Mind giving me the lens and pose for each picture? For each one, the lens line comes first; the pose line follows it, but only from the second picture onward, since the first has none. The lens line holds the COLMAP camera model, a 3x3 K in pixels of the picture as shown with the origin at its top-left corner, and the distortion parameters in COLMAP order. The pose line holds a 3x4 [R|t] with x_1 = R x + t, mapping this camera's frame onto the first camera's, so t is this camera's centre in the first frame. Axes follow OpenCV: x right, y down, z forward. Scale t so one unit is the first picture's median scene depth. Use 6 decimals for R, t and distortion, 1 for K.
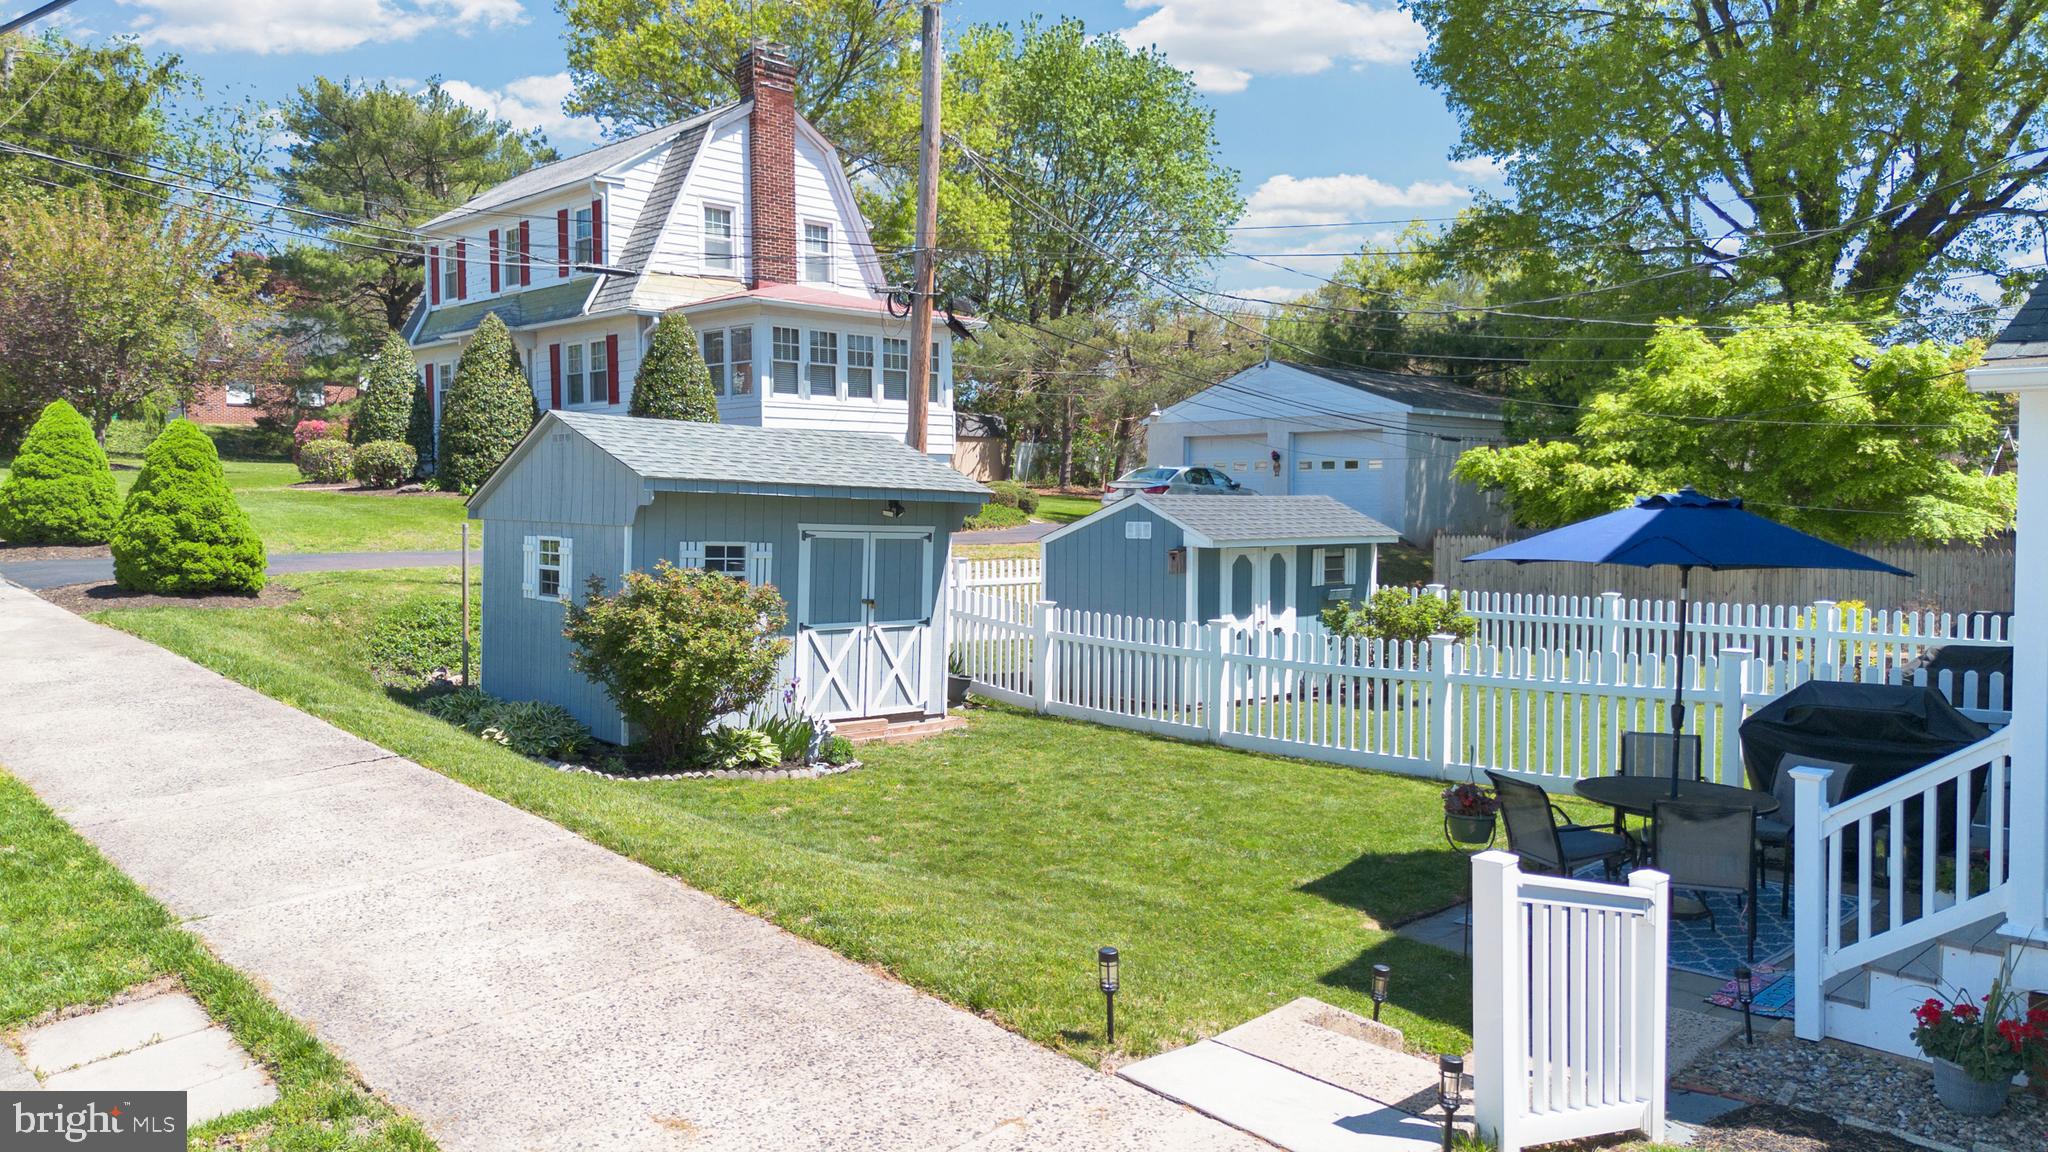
lens RADIAL K [[1488.1, 0, 1020.1], [0, 1488.1, 582.4], [0, 0, 1]] dist [0.075735, -0.073469]
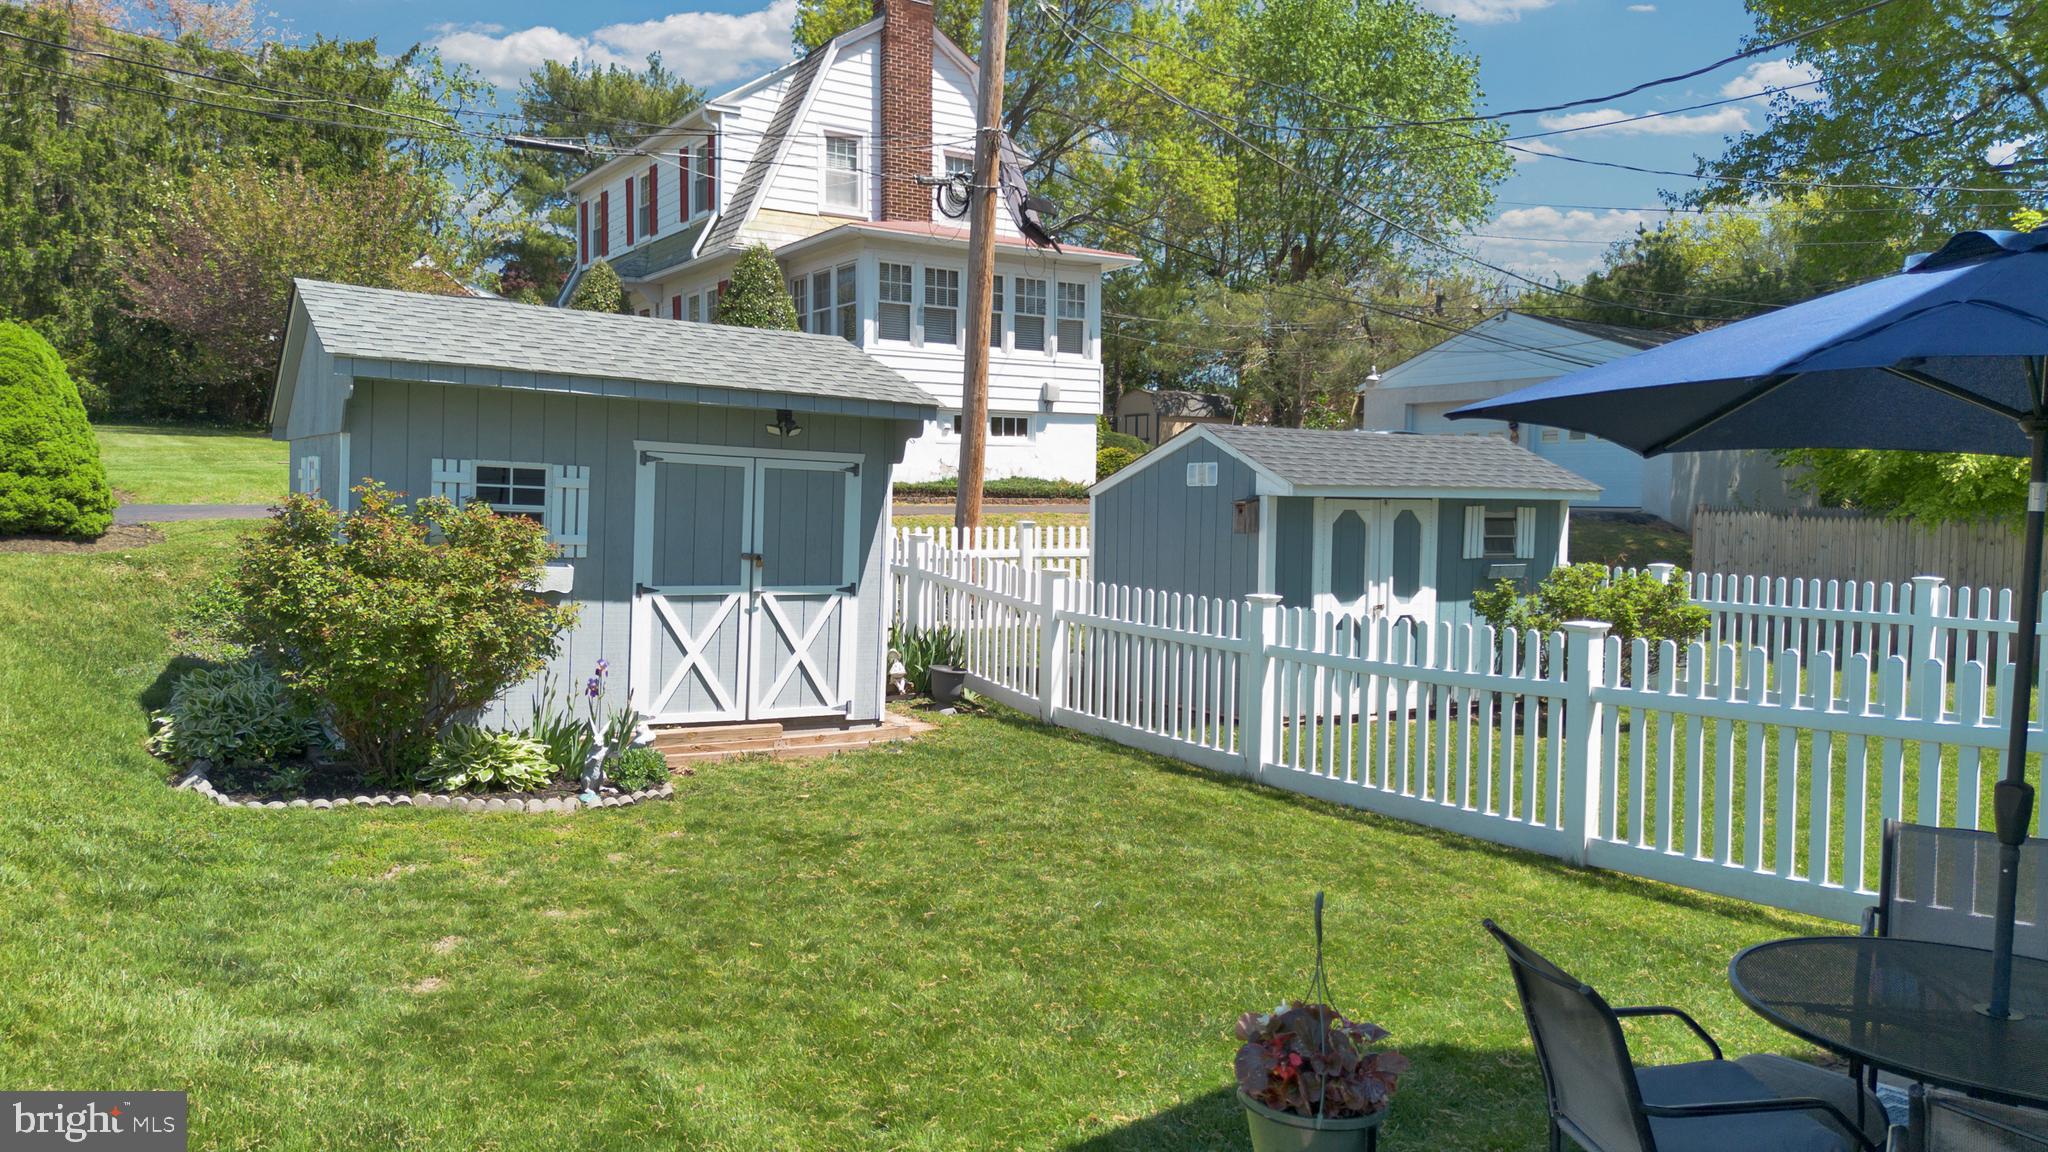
lens RADIAL K [[1455.2, 0, 1021.5], [0, 1455.2, 576.3], [0, 0, 1]] dist [0.068417, -0.064713]
pose [[0.981064, 0.020164, -0.192632, 0.128998], [-0.020885, 0.999780, -0.001714, 0.017100], [0.192556, 0.005705, 0.981269, 0.287395]]
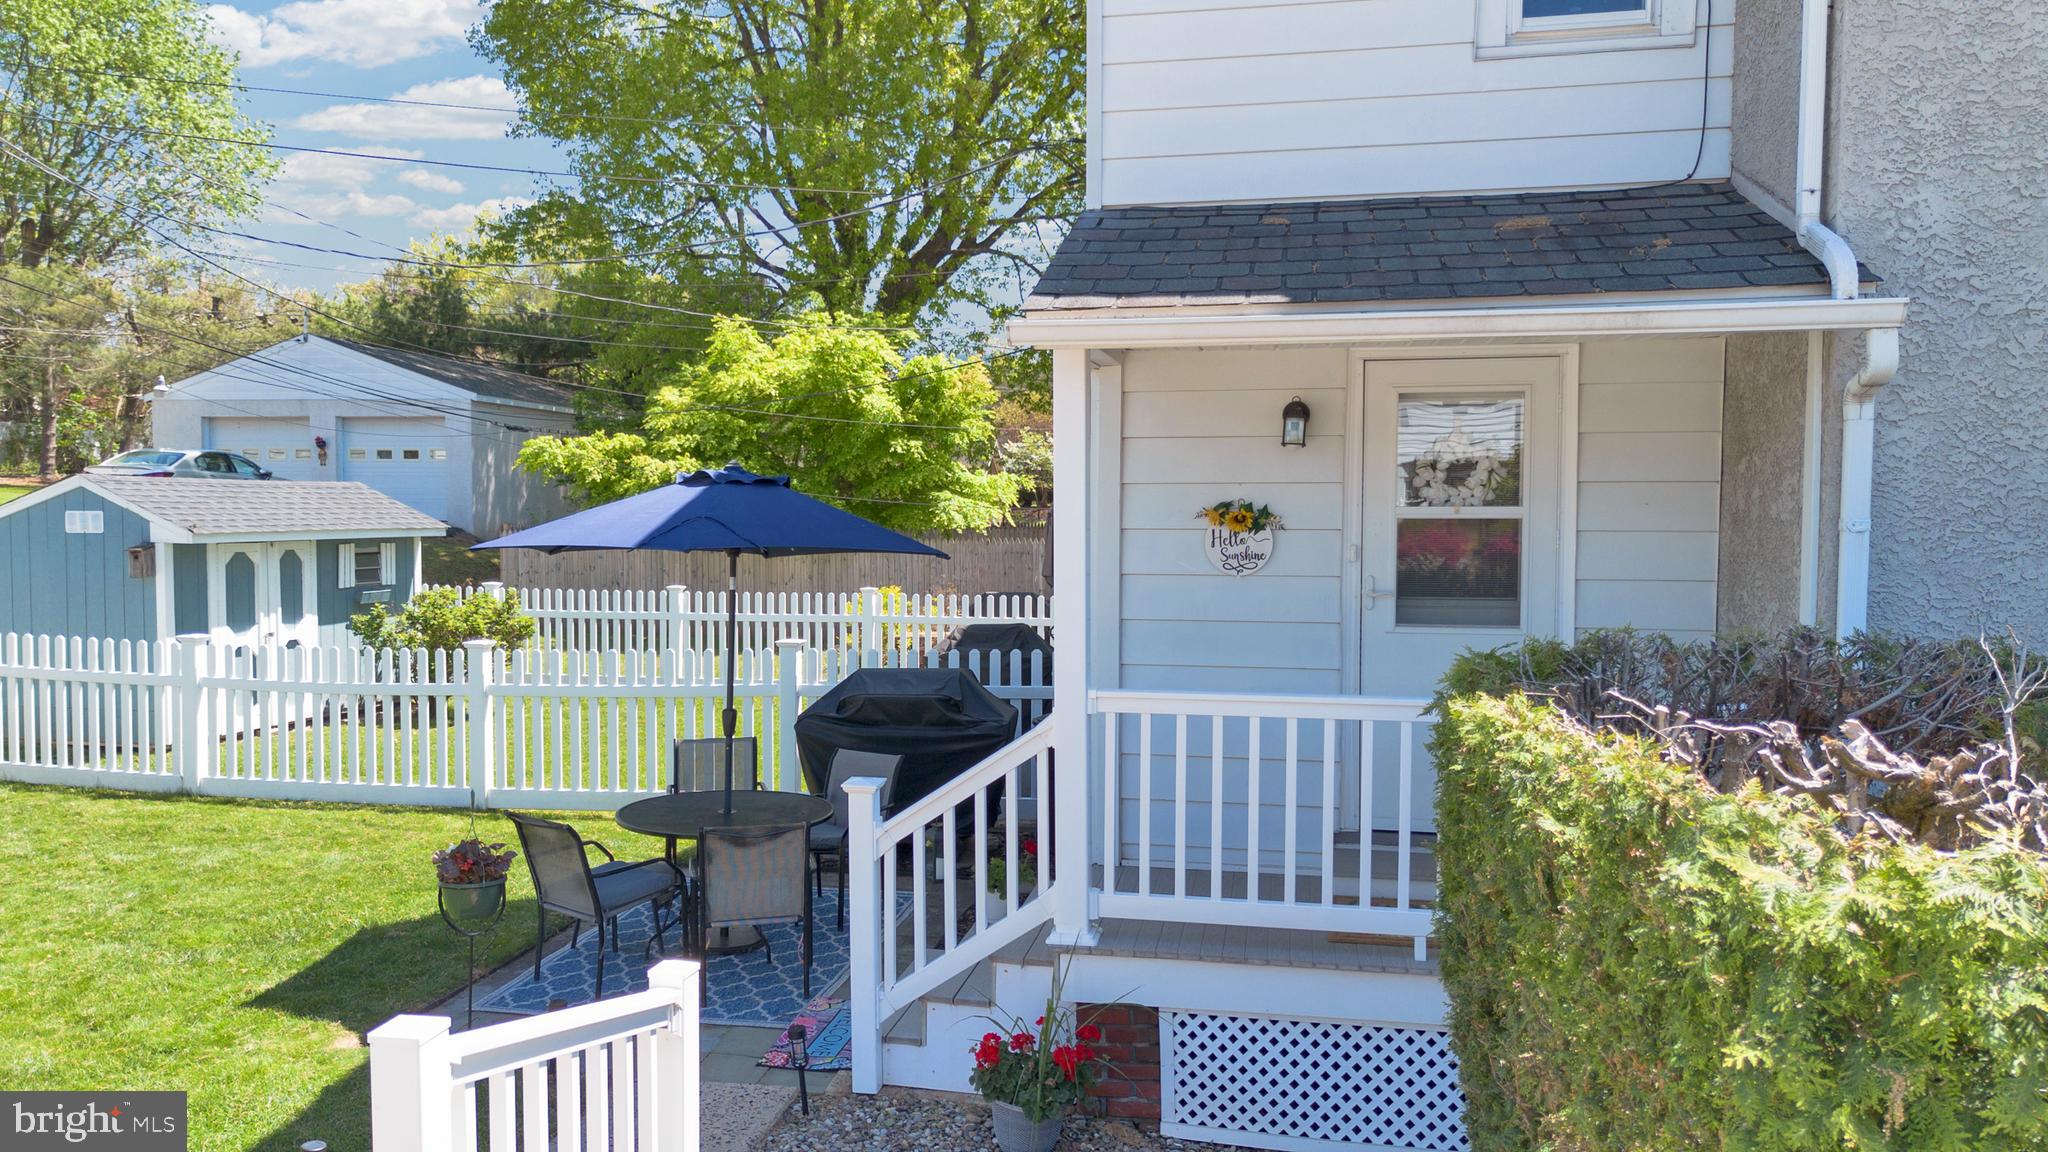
lens RADIAL K [[1455.2, 0, 1021.5], [0, 1455.2, 576.3], [0, 0, 1]] dist [0.068417, -0.064713]
pose [[0.827607, -0.025908, 0.560710, 0.050579], [0.027569, 0.999605, 0.005494, 0.001827], [-0.560631, 0.010912, 0.827994, 0.097320]]
